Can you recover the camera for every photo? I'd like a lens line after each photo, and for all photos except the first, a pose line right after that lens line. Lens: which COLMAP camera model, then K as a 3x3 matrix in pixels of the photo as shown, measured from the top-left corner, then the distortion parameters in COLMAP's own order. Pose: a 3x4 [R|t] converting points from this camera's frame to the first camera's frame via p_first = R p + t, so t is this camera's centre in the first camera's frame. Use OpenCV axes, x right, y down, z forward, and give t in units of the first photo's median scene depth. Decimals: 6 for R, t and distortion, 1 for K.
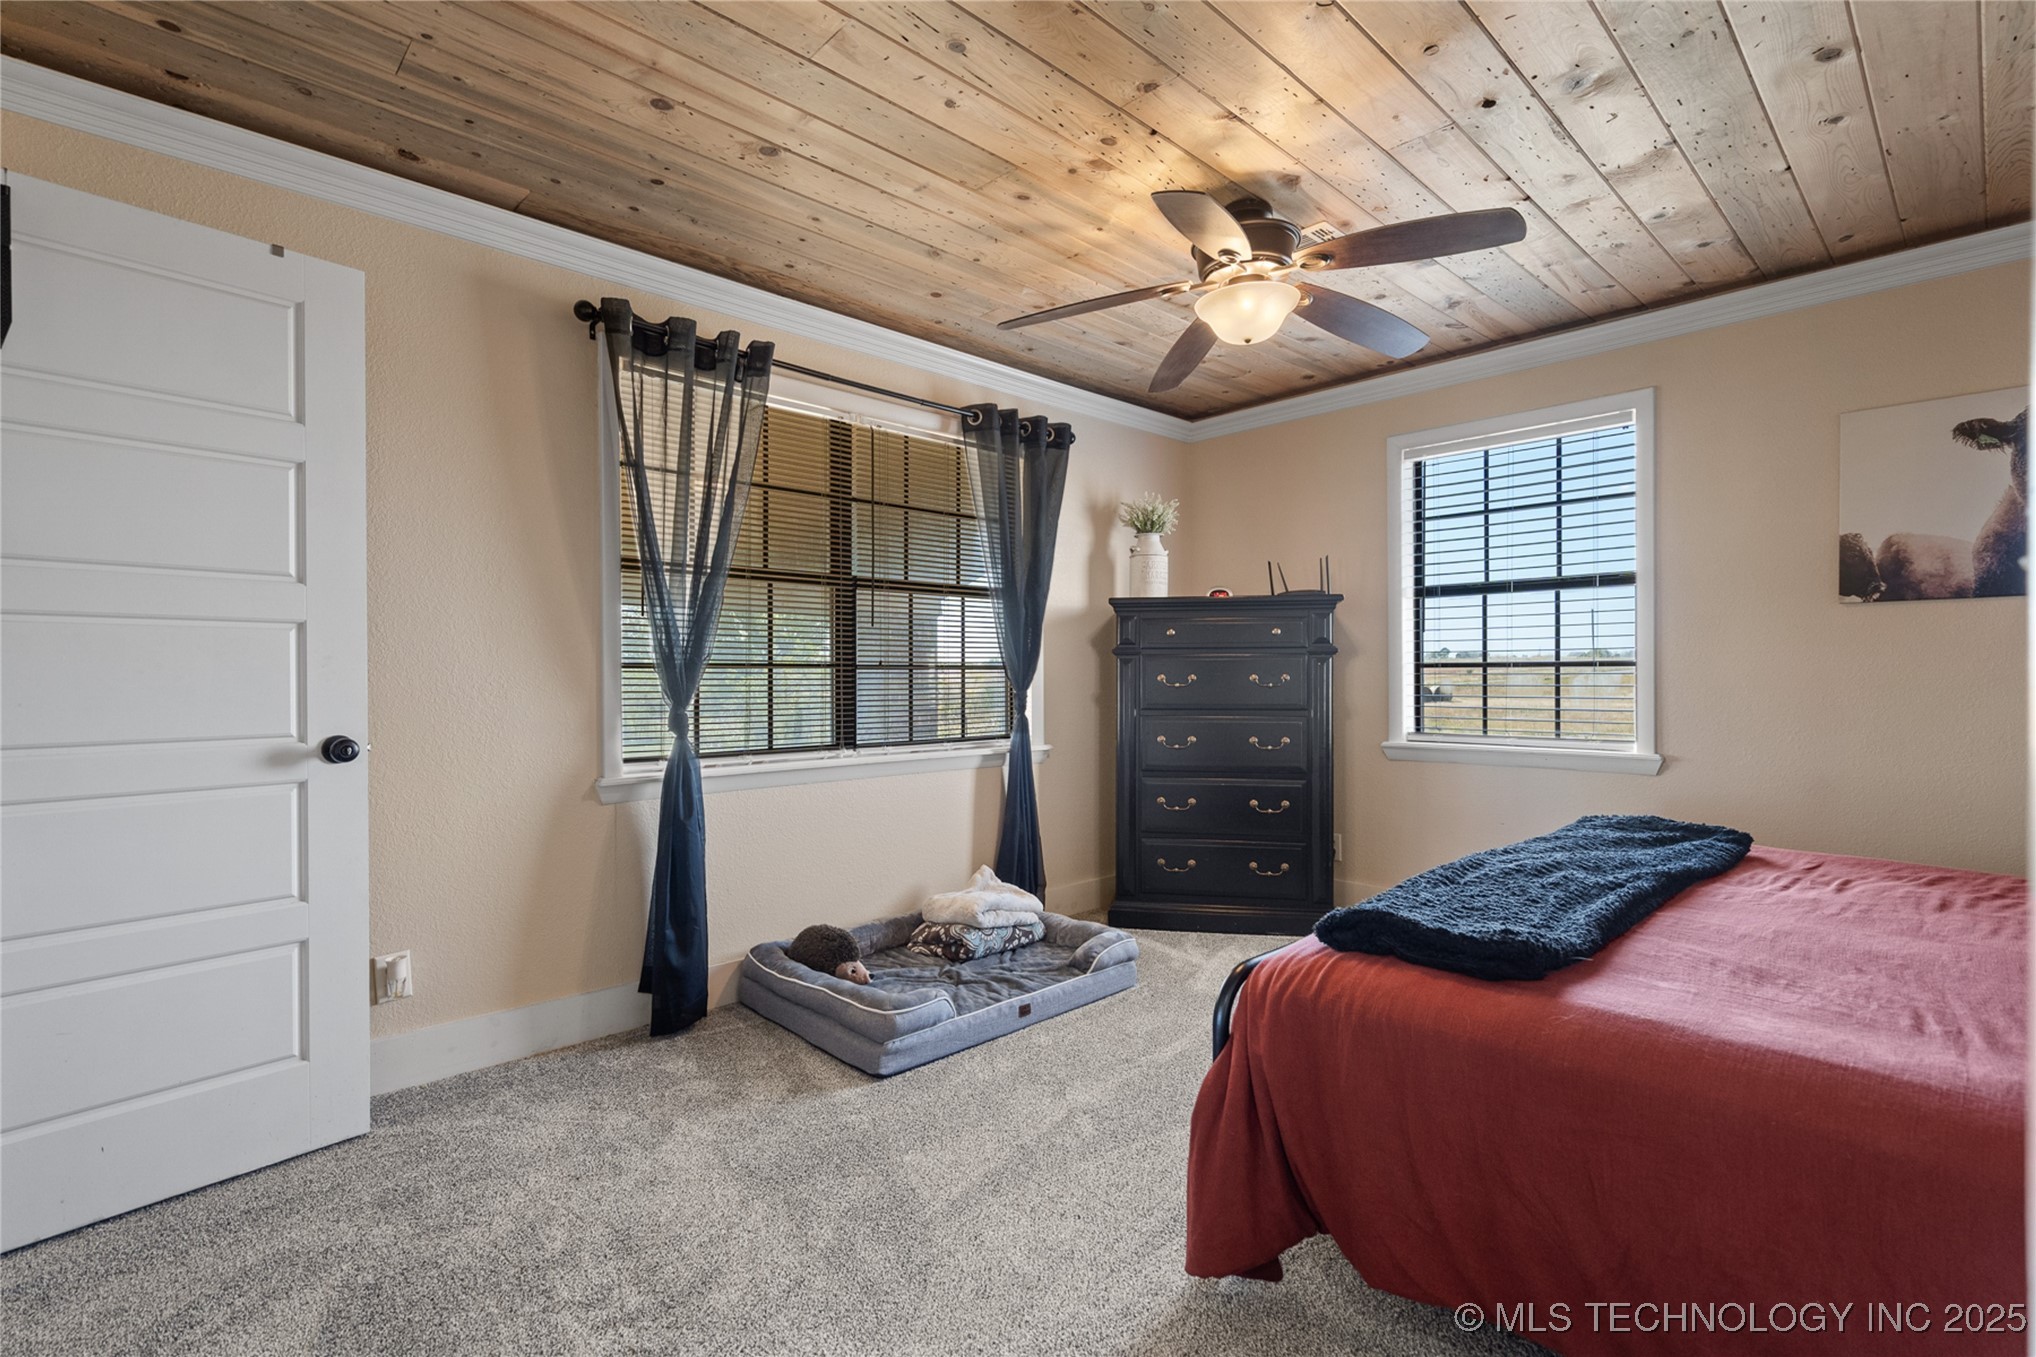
lens RADIAL K [[961.7, 0, 1025.3], [0, 961.7, 673.4], [0, 0, 1]] dist [-0.005302, 0.002713]
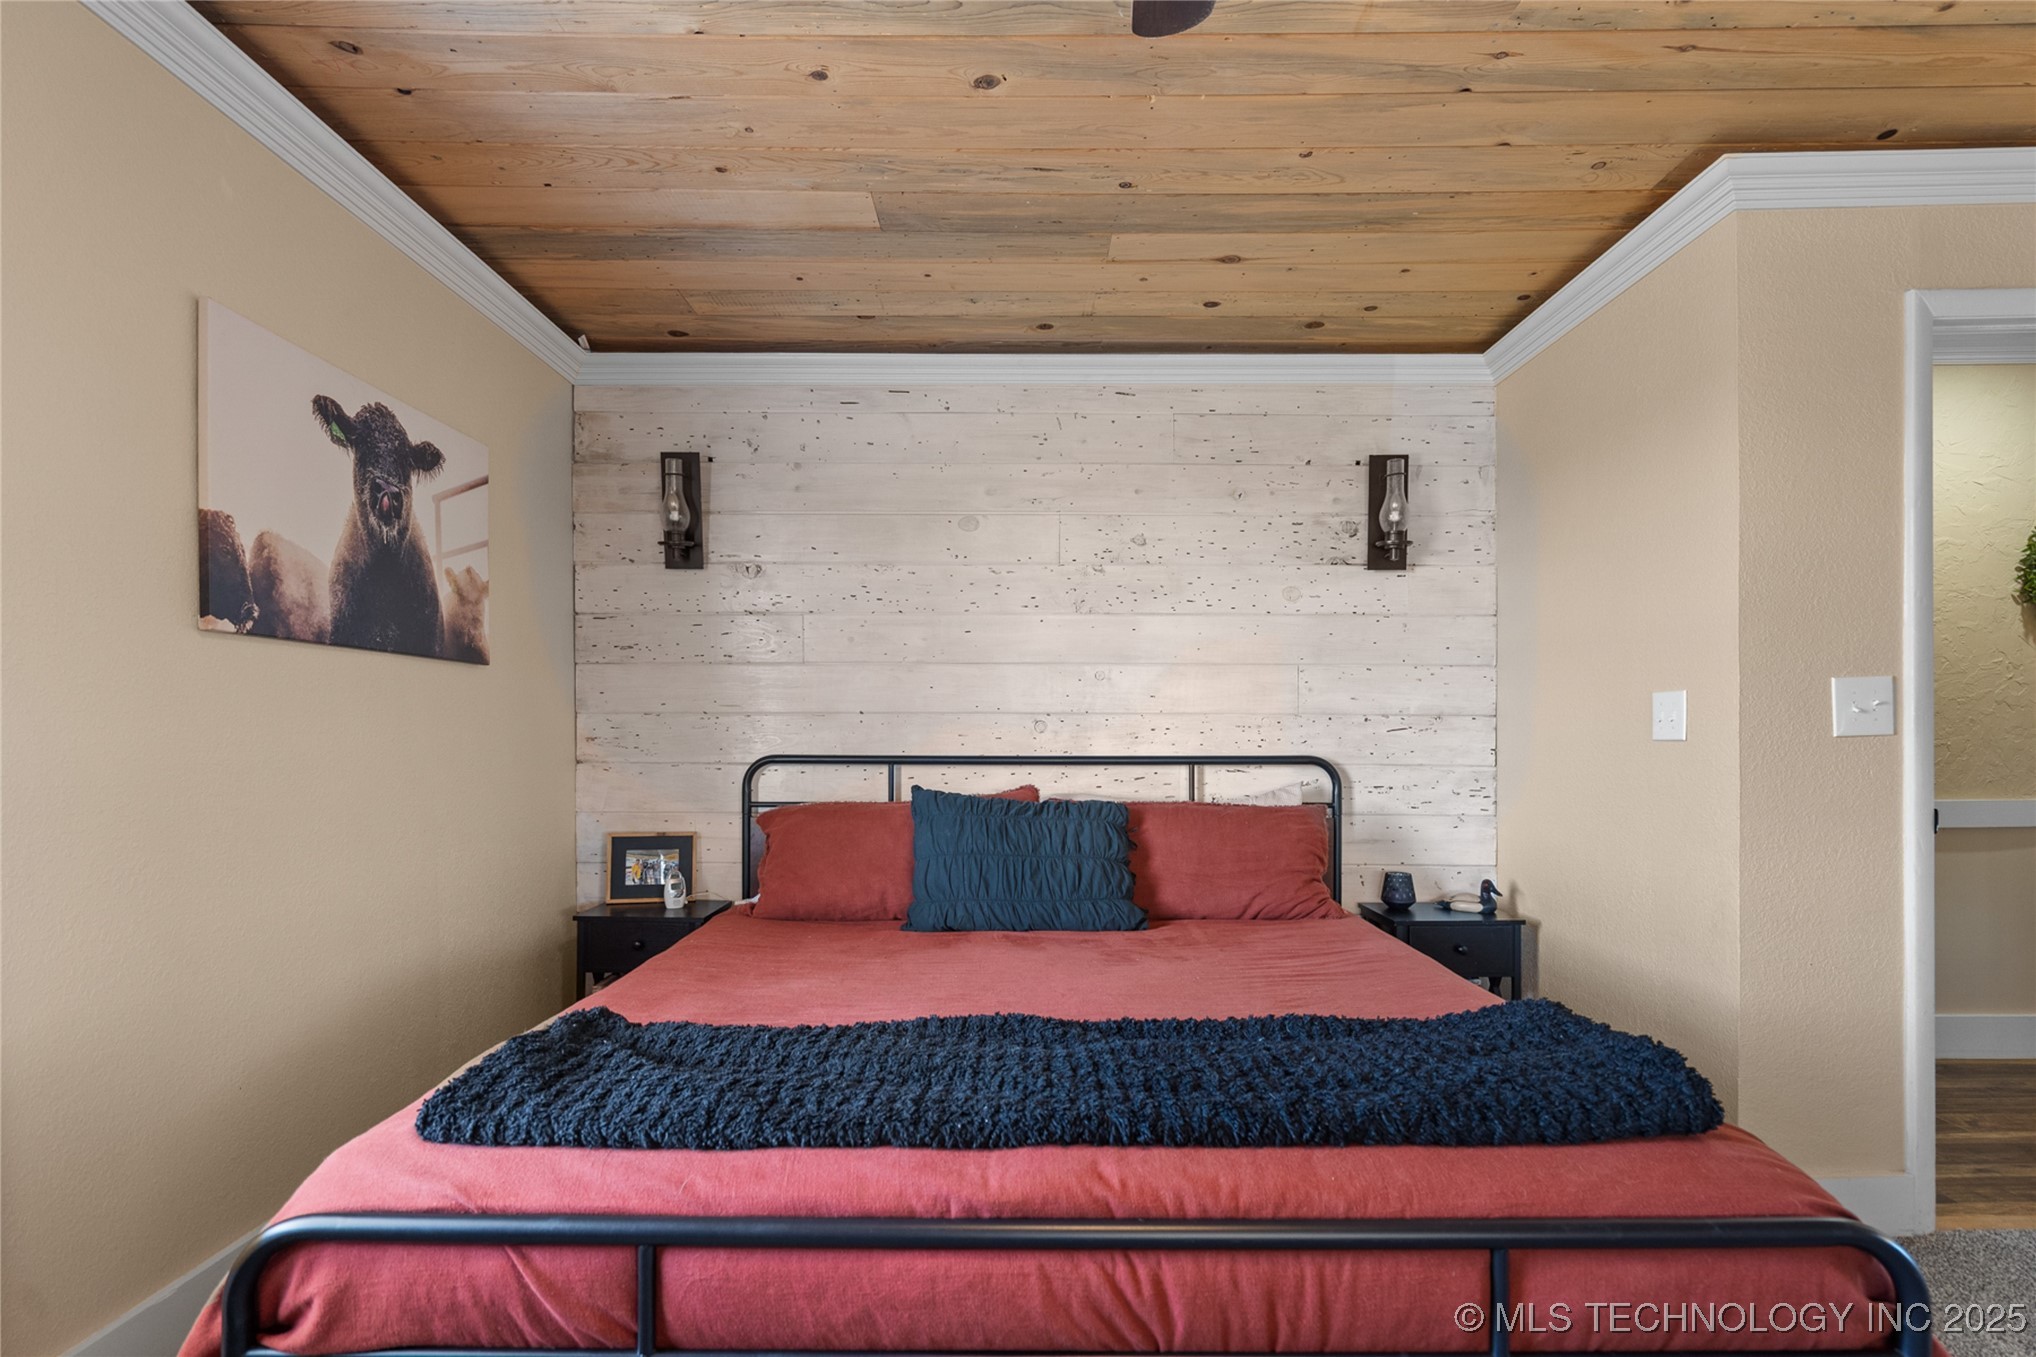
lens RADIAL K [[961.7, 0, 1033.2], [0, 961.7, 732.7], [0, 0, 1]] dist [-0.005302, 0.002713]
pose [[-0.734832, 0.006927, 0.678214, 0.096317], [0.010445, 0.999945, 0.001105, -0.007118], [-0.678169, 0.007896, -0.734864, 0.991612]]
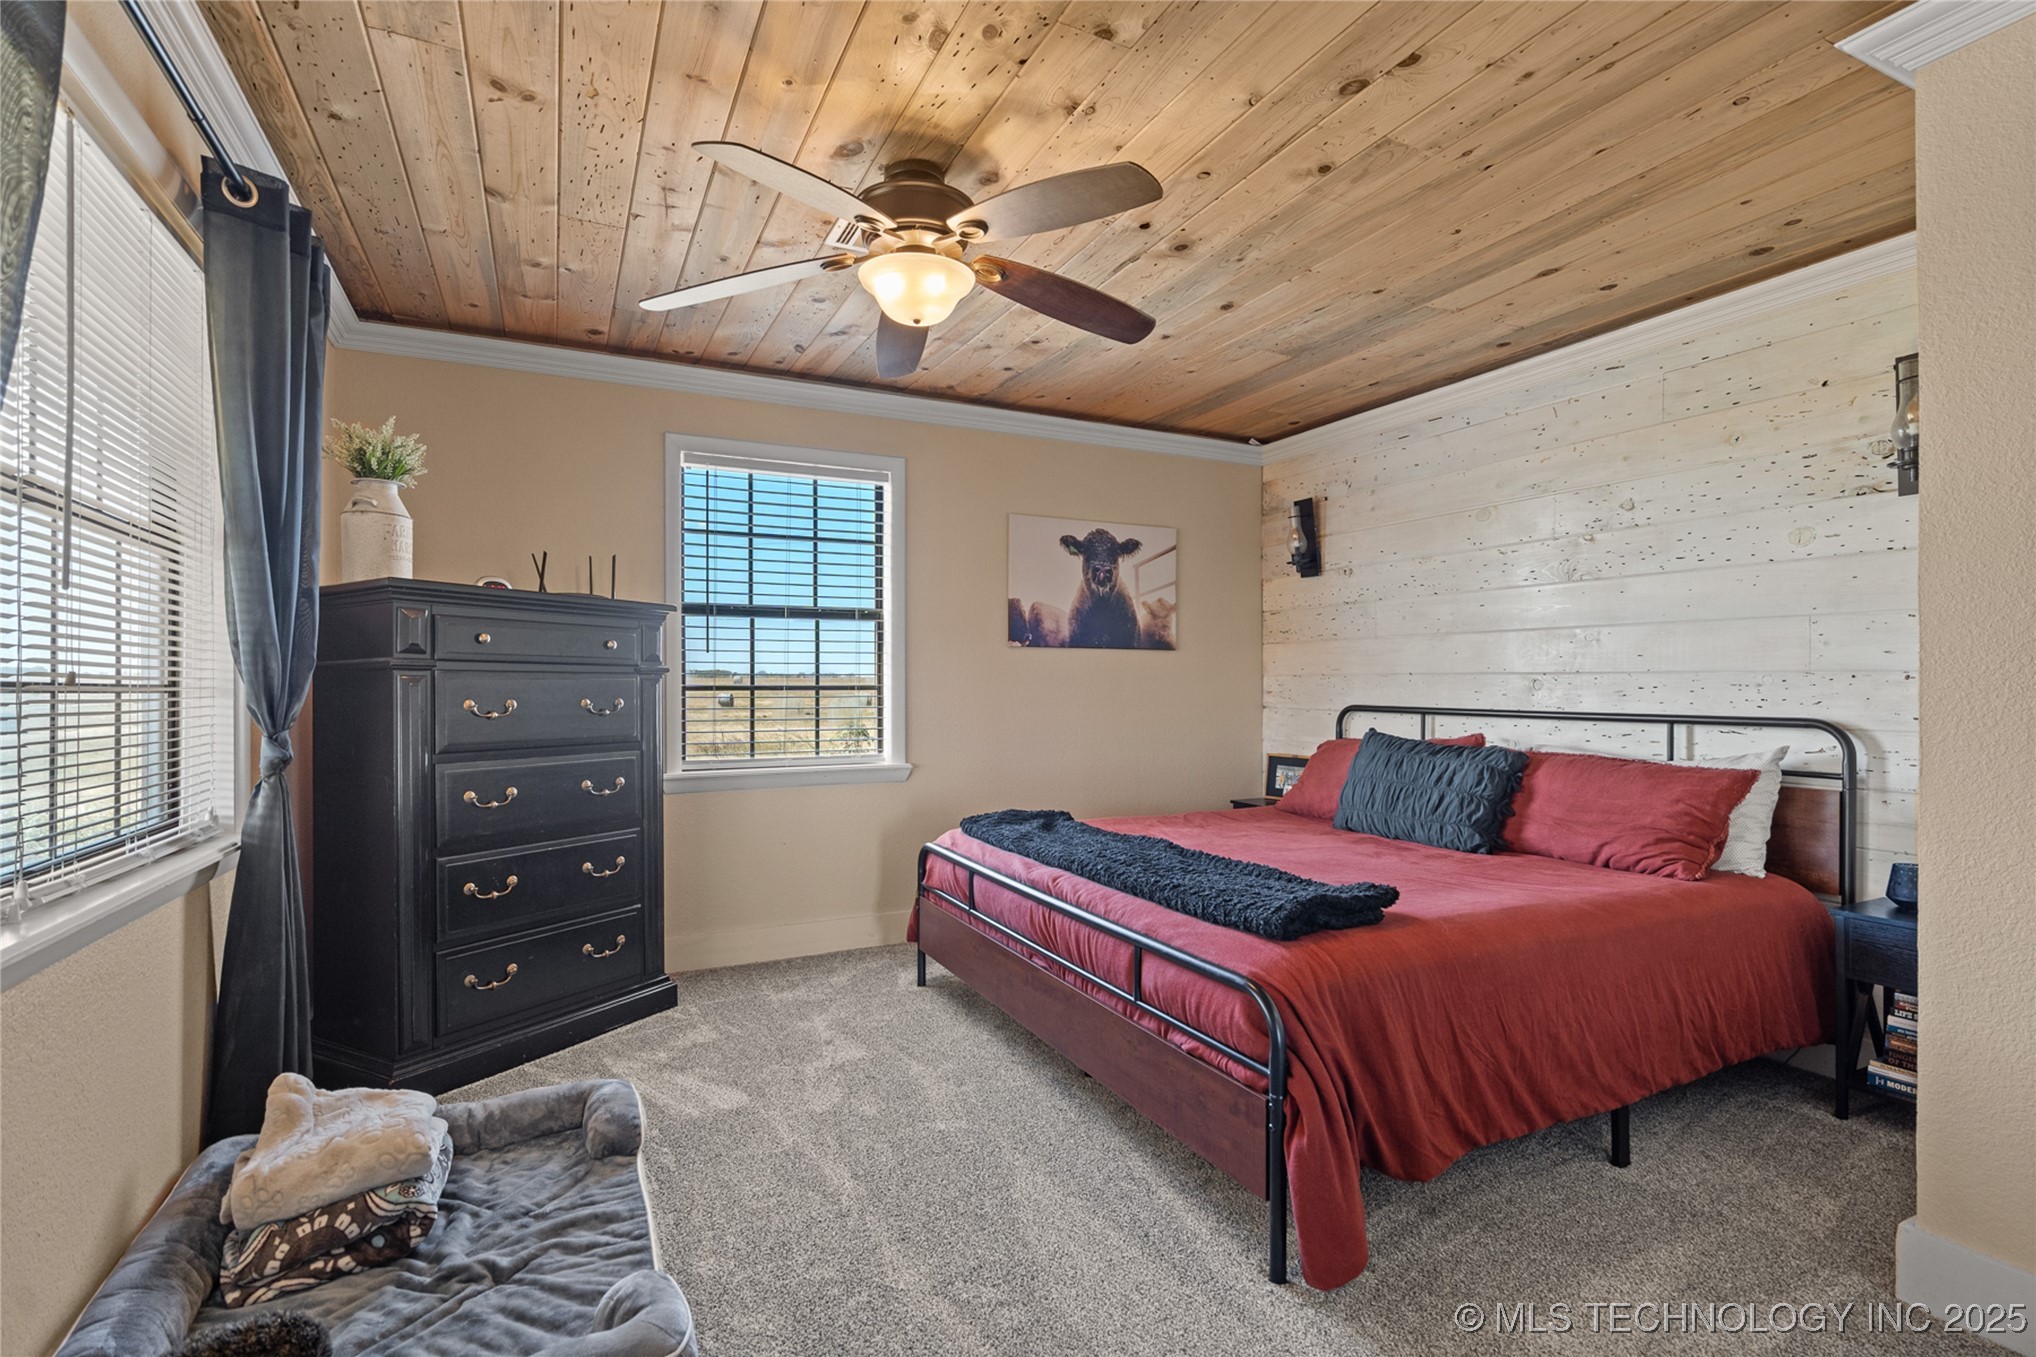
lens RADIAL K [[961.7, 0, 1020.4], [0, 961.7, 677.6], [0, 0, 1]] dist [-0.005302, 0.002713]
pose [[0.287061, 0.015778, 0.957782, -0.466470], [0.001193, 0.999858, -0.016829, -0.002585], [-0.957912, 0.005973, 0.287001, 0.525488]]
